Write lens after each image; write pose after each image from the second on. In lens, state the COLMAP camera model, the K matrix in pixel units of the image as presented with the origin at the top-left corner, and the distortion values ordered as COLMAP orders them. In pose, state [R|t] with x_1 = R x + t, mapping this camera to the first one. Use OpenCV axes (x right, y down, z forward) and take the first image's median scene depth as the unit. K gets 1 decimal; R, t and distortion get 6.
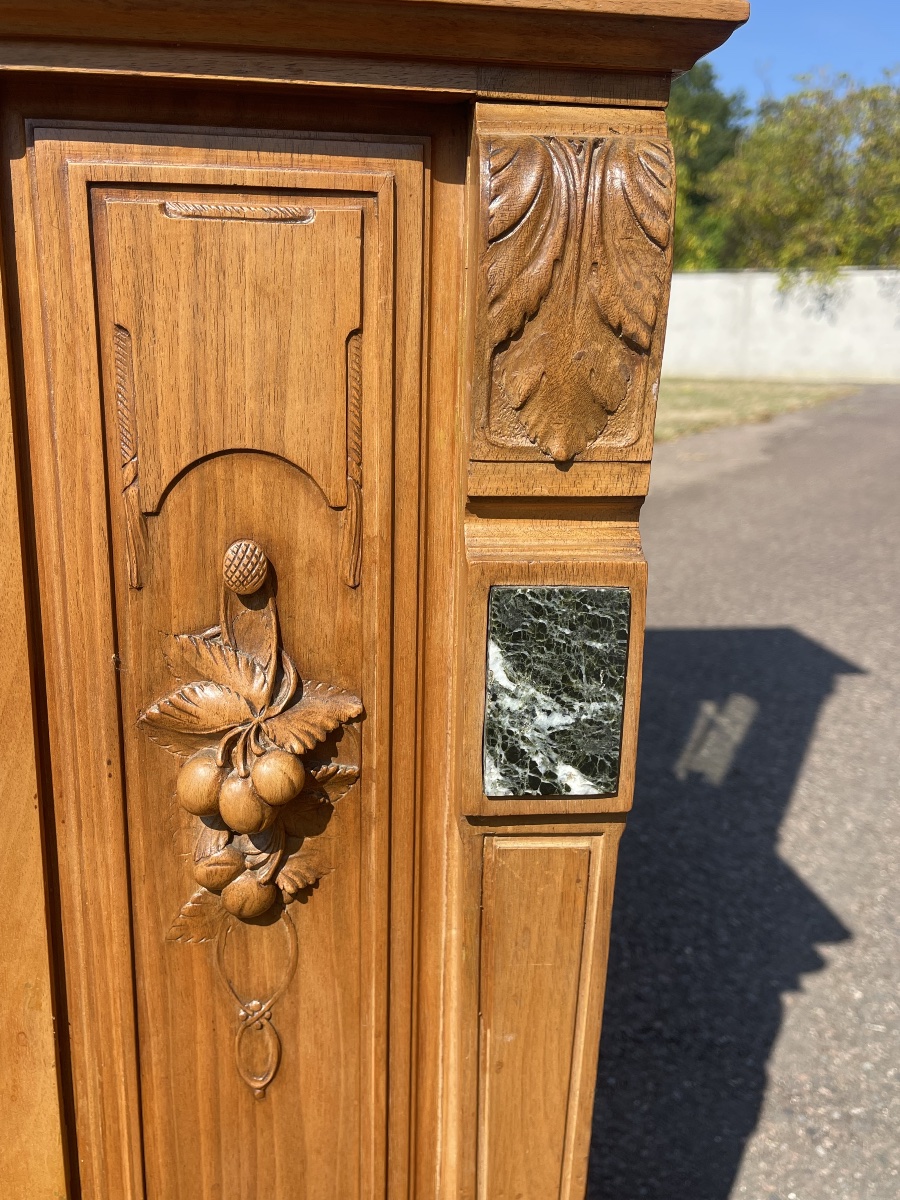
lens RADIAL K [[1047.3, 0, 440.6], [0, 1047.3, 595.2], [0, 0, 1]] dist [0.035444, 0.018585]
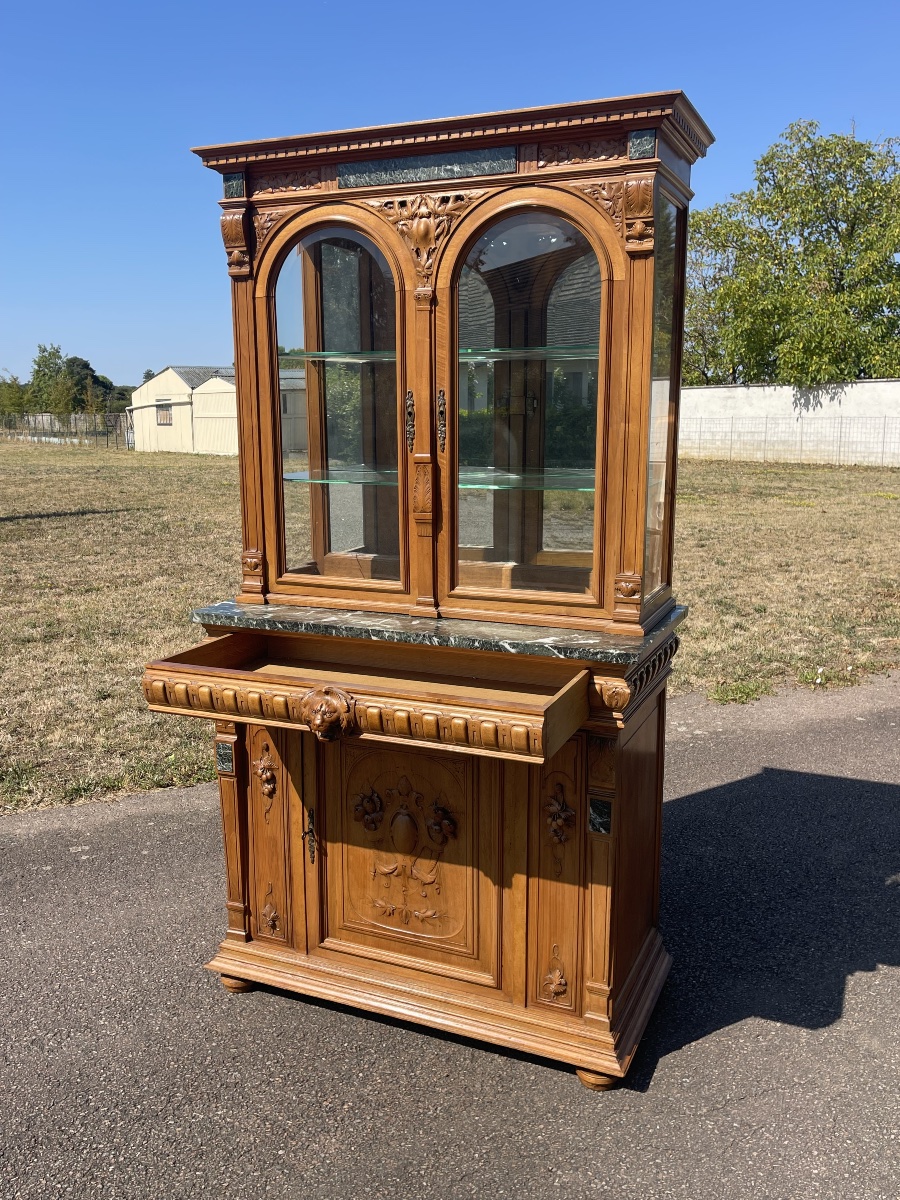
lens RADIAL K [[1047.3, 0, 439.6], [0, 1047.3, 597.5], [0, 0, 1]] dist [0.035444, 0.018585]
pose [[0.855690, 0.075578, -0.511940, 2.301271], [-0.105577, 0.993967, -0.029728, -0.883549], [0.506605, 0.079487, 0.858506, -4.802834]]
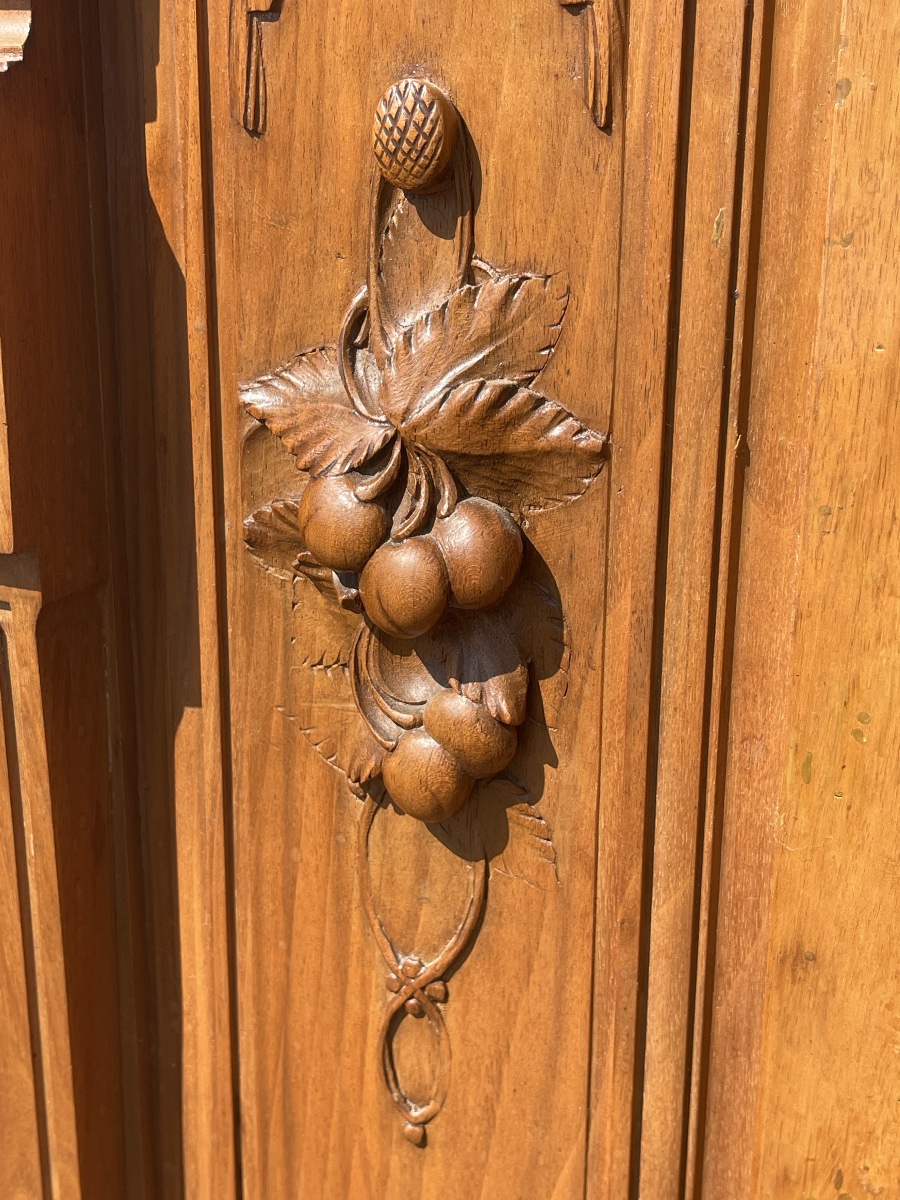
lens RADIAL K [[1620.6, 0, 451.5], [0, 1620.6, 605.0], [0, 0, 1]] dist [0.067743, 0.000000]
pose [[0.844117, 0.133931, -0.519161, -1.742919], [-0.118015, 0.990963, 0.063760, 0.181233], [0.523009, 0.007448, 0.852295, 0.027076]]
